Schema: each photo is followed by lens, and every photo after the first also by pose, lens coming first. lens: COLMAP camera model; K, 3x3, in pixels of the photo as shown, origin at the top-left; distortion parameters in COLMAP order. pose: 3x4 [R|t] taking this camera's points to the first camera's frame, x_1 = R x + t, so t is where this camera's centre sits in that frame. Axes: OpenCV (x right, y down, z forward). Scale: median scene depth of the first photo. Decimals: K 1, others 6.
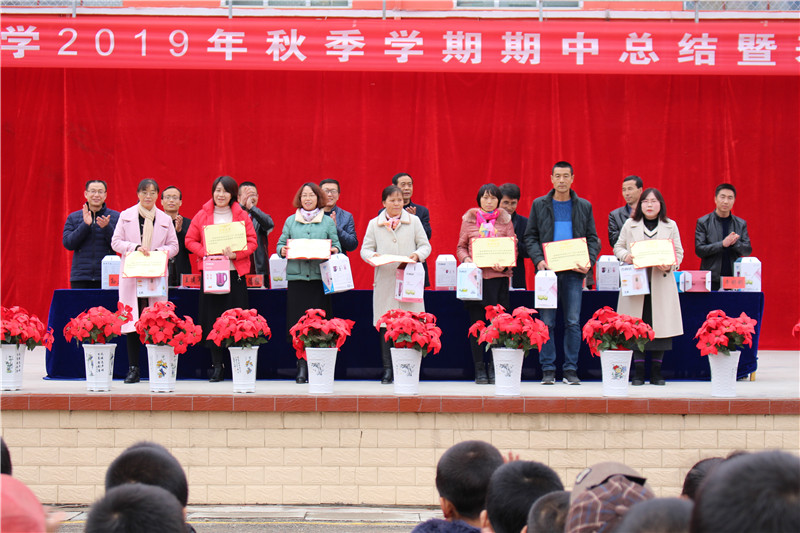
lens RADIAL K [[1039.4, 0, 400.0], [0, 1039.4, 266.5], [0, 0, 1]] dist [0.007671, 0.014482]
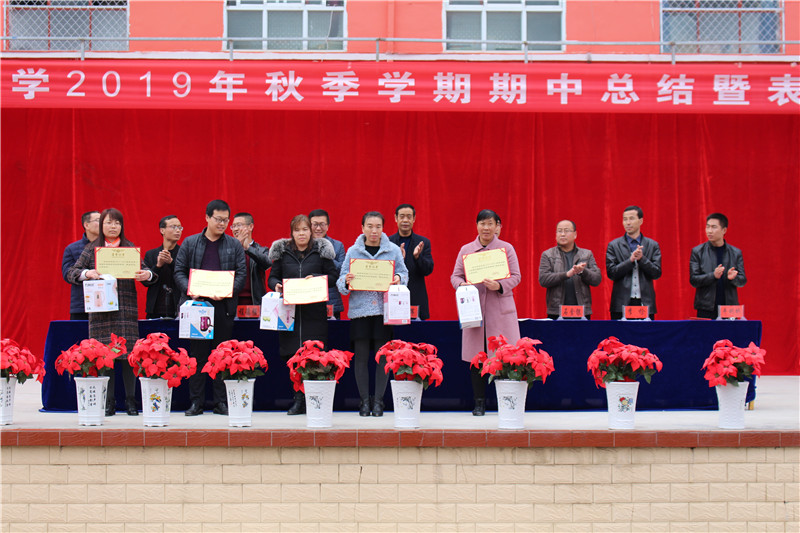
lens RADIAL K [[935.8, 0, 399.7], [0, 935.8, 285.4], [0, 0, 1]] dist [0.002441, -0.000632]
pose [[0.999925, -0.003394, 0.011806, -0.010094], [0.003536, 0.999921, -0.012056, 0.000171], [-0.011765, 0.012096, 0.999858, 0.115563]]
